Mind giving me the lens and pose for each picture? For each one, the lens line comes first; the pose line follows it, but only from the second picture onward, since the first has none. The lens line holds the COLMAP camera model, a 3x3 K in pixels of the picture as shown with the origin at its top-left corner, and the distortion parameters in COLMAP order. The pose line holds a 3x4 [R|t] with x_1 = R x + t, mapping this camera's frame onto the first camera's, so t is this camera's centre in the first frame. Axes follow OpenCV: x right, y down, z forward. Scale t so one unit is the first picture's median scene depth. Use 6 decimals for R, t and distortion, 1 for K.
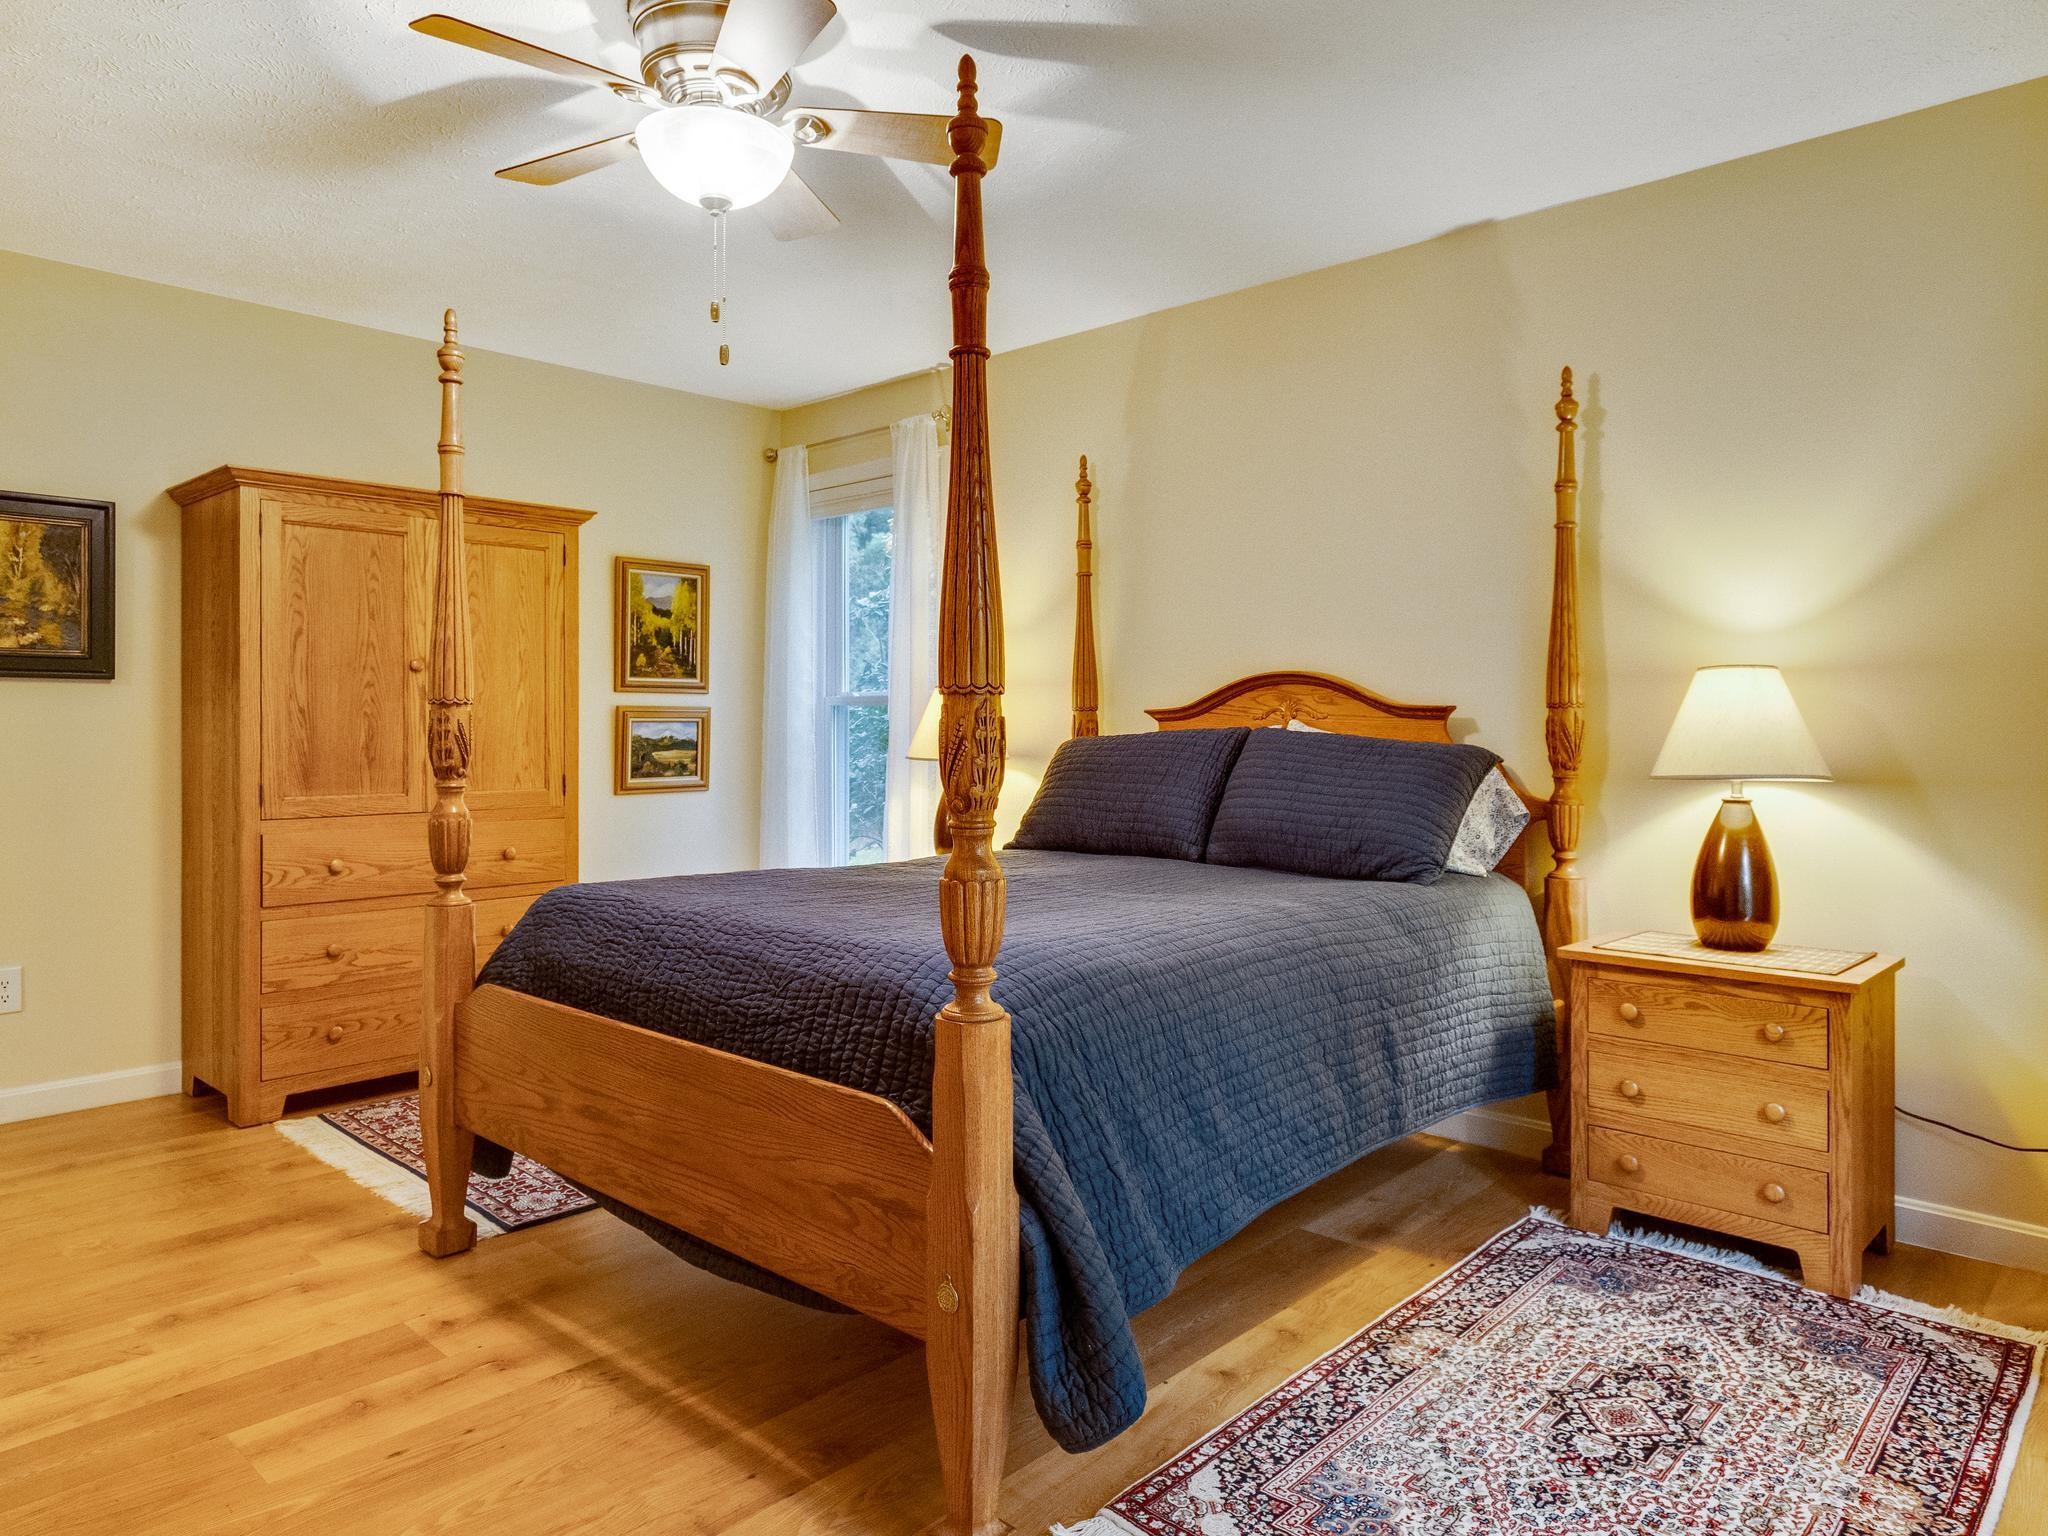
lens RADIAL K [[1300.0, 0, 1022.6], [0, 1300.0, 754.0], [0, 0, 1]] dist [-0.002038, -0.003081]
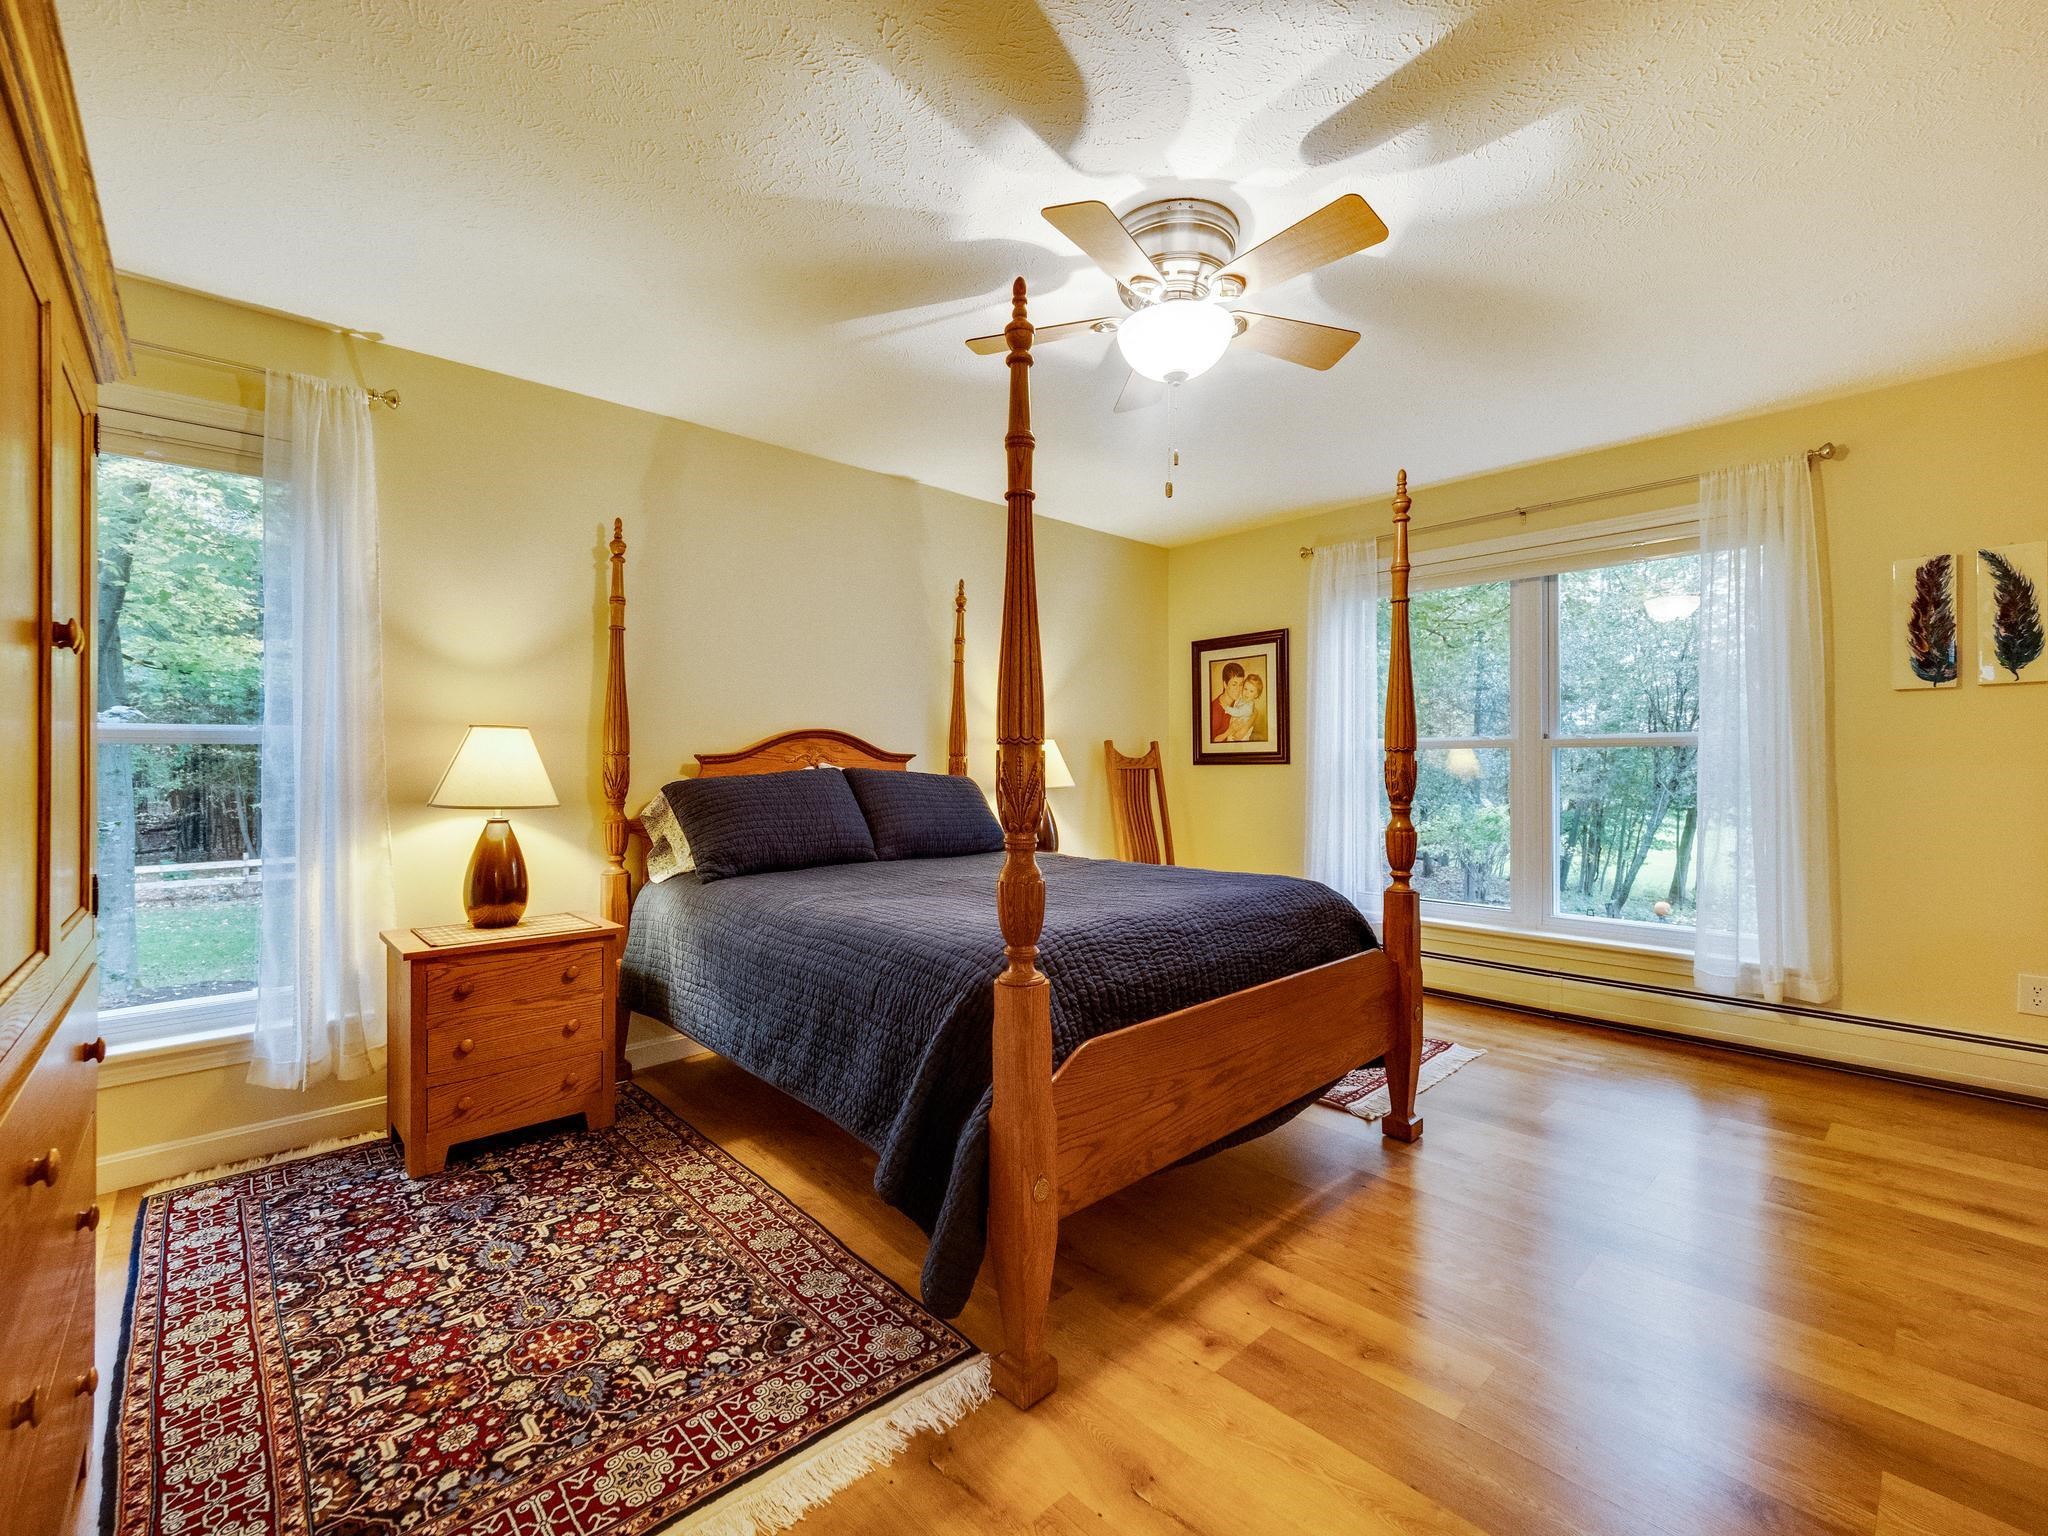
lens RADIAL K [[885.3, 0, 1023.2], [0, 885.3, 764.5], [0, 0, 1]] dist [-0.014034, 0.001236]
pose [[0.074132, 0.003744, 0.997241, -0.986923], [0.024559, 0.999683, -0.005579, -0.019165], [-0.996946, 0.024905, 0.074017, 0.925230]]
